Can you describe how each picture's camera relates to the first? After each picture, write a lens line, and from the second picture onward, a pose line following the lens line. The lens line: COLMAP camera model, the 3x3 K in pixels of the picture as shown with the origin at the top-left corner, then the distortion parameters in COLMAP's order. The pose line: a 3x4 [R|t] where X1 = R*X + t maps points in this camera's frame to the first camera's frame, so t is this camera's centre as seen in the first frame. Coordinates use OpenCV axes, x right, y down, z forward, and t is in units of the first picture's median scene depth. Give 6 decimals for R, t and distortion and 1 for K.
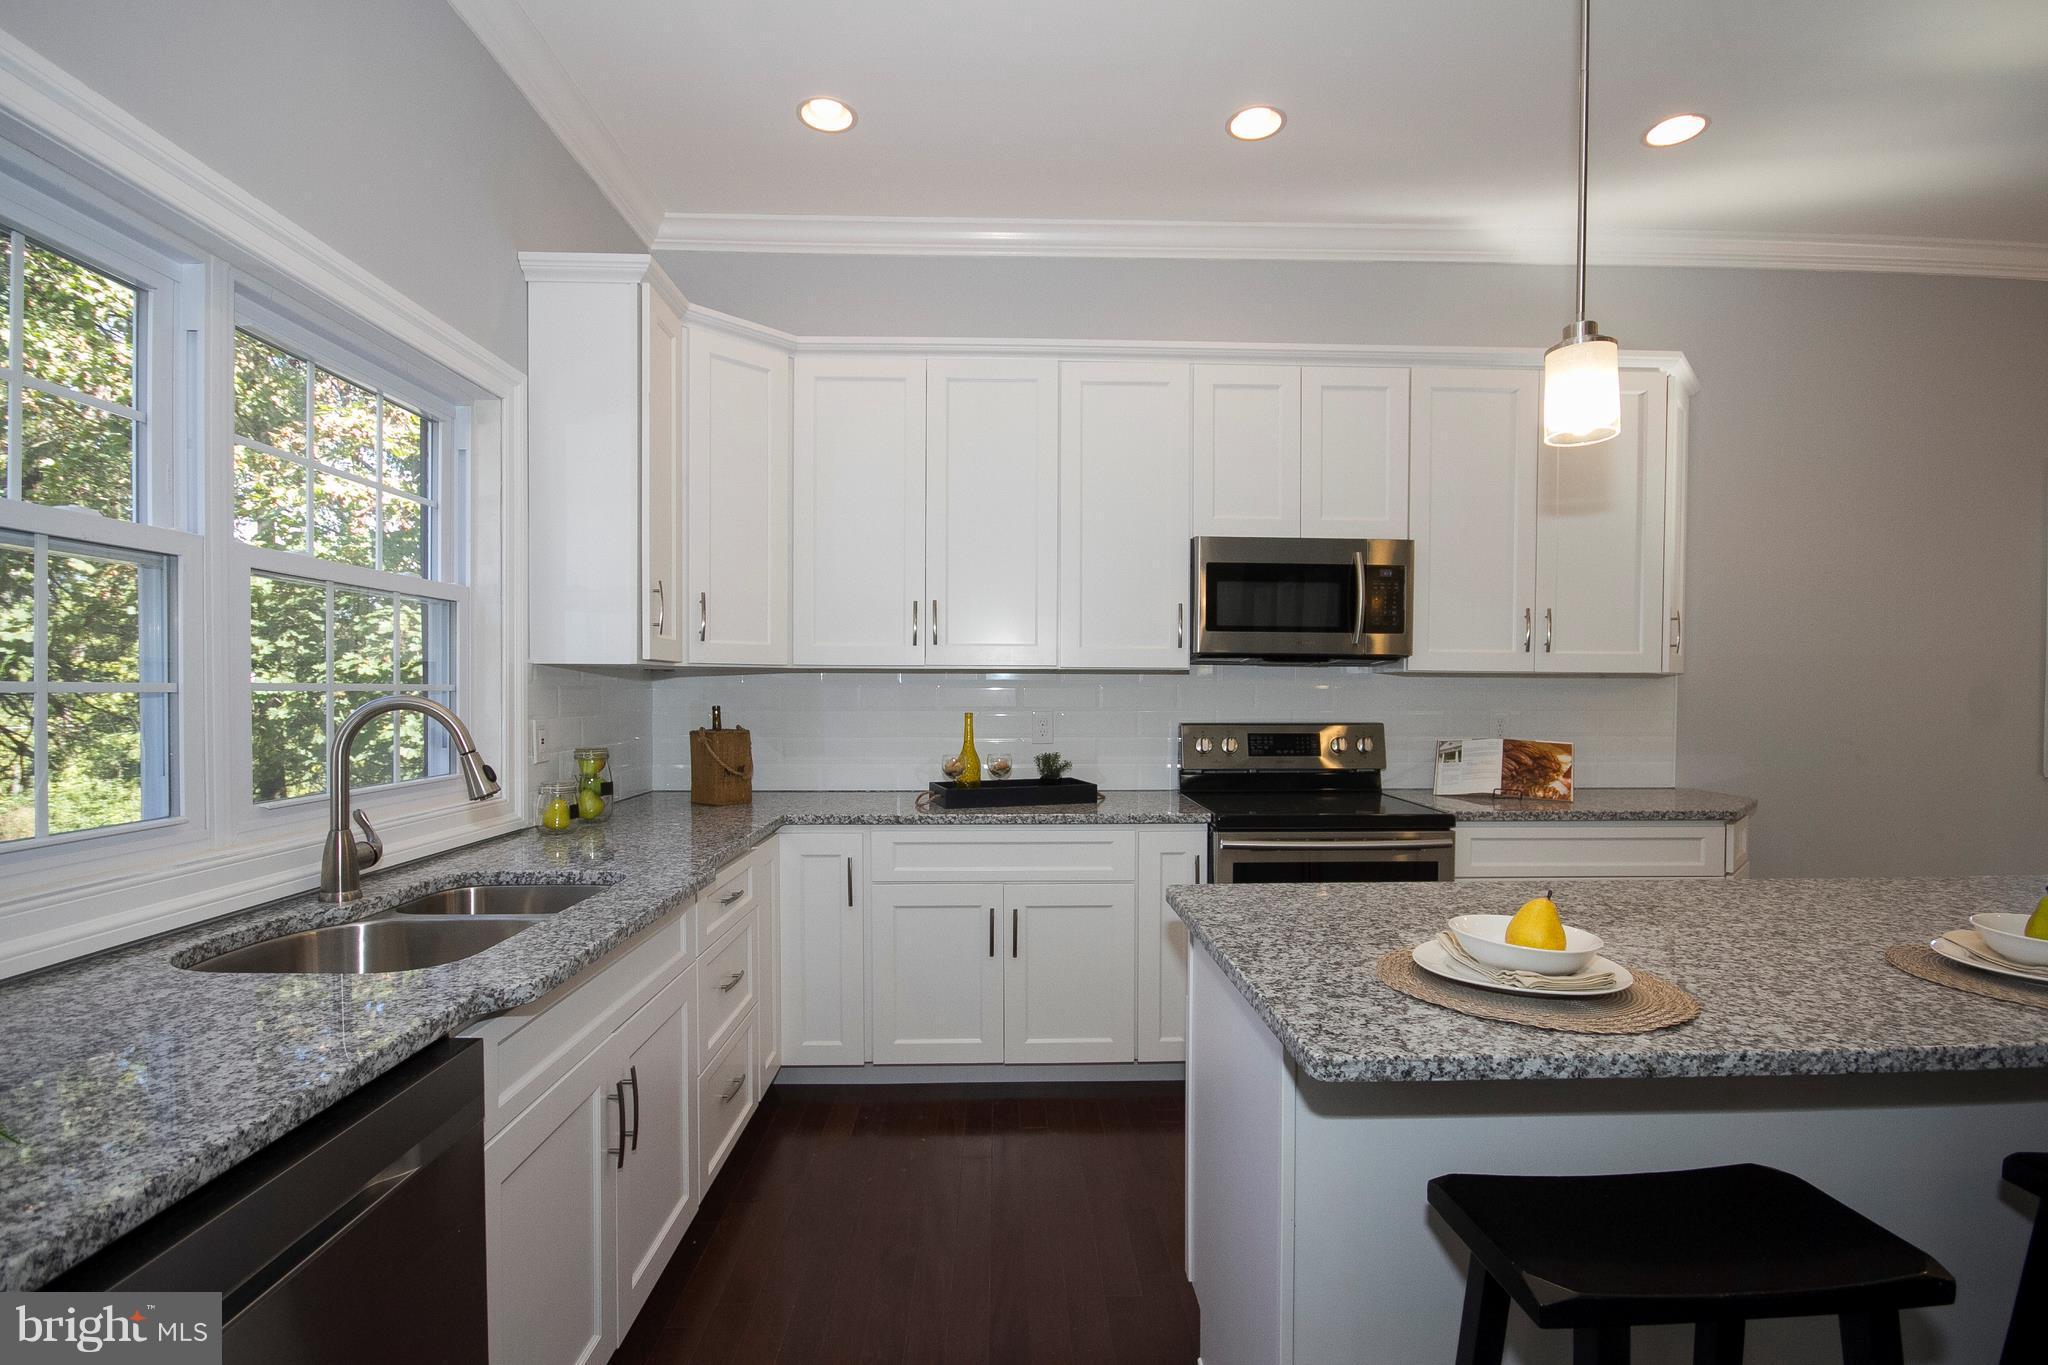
lens RADIAL K [[1030.3, 0, 1031.0], [0, 1030.3, 694.1], [0, 0, 1]] dist [-0.002944, 0.000160]
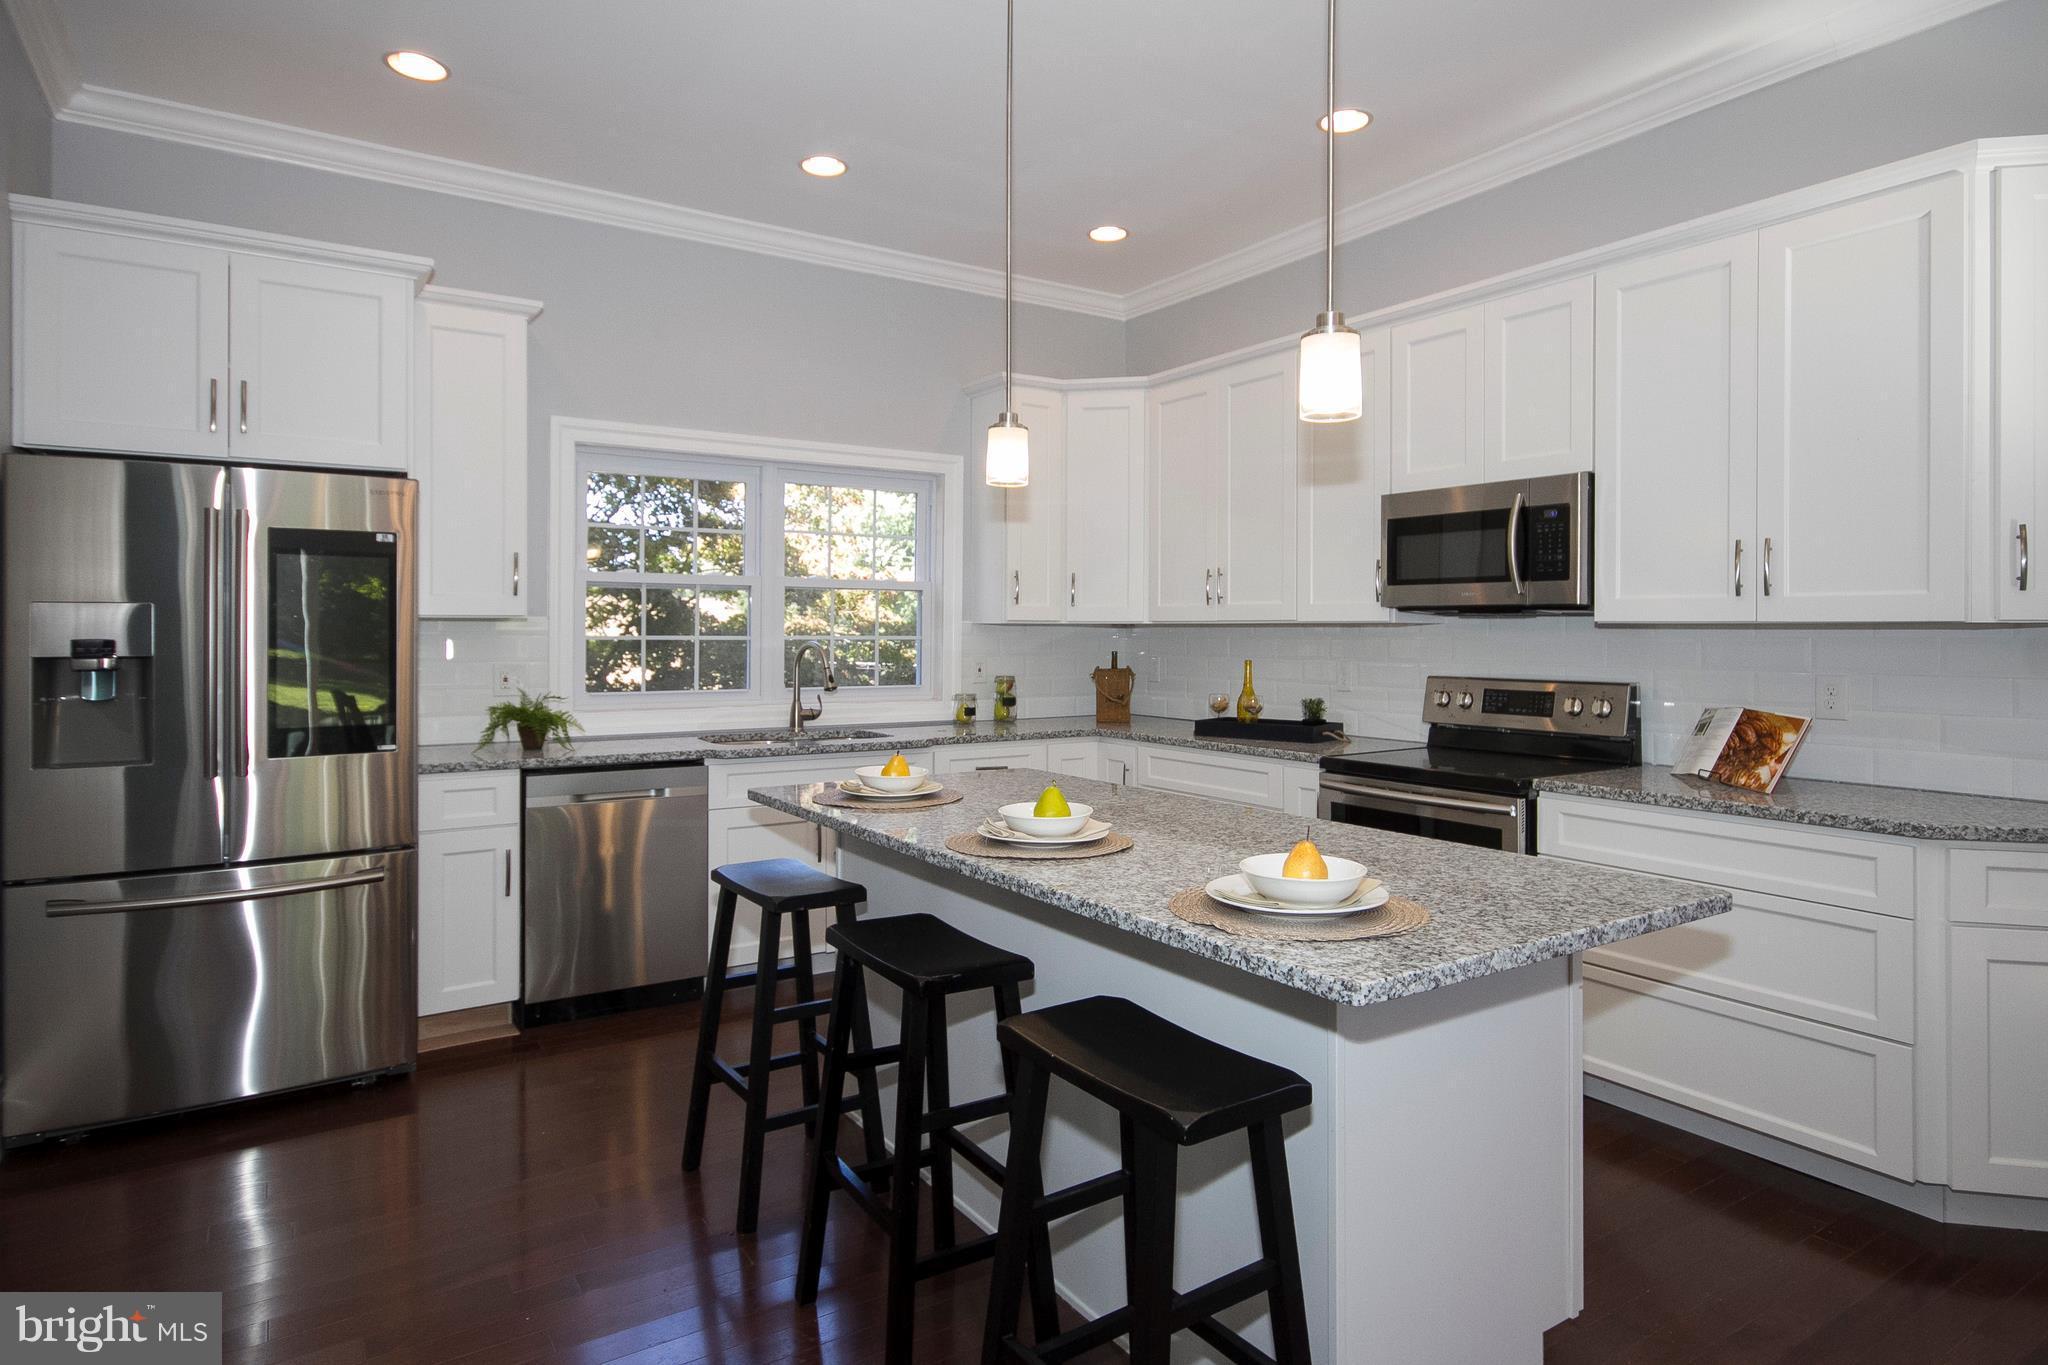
lens RADIAL K [[1132.5, 0, 949.6], [0, 1132.5, 628.8], [0, 0, 1]] dist [0.003863, 0.000745]
pose [[0.481055, -0.003965, -0.876681, 0.939127], [-0.011036, 0.999883, -0.010578, -0.000856], [0.876621, 0.014763, 0.480955, 0.067796]]
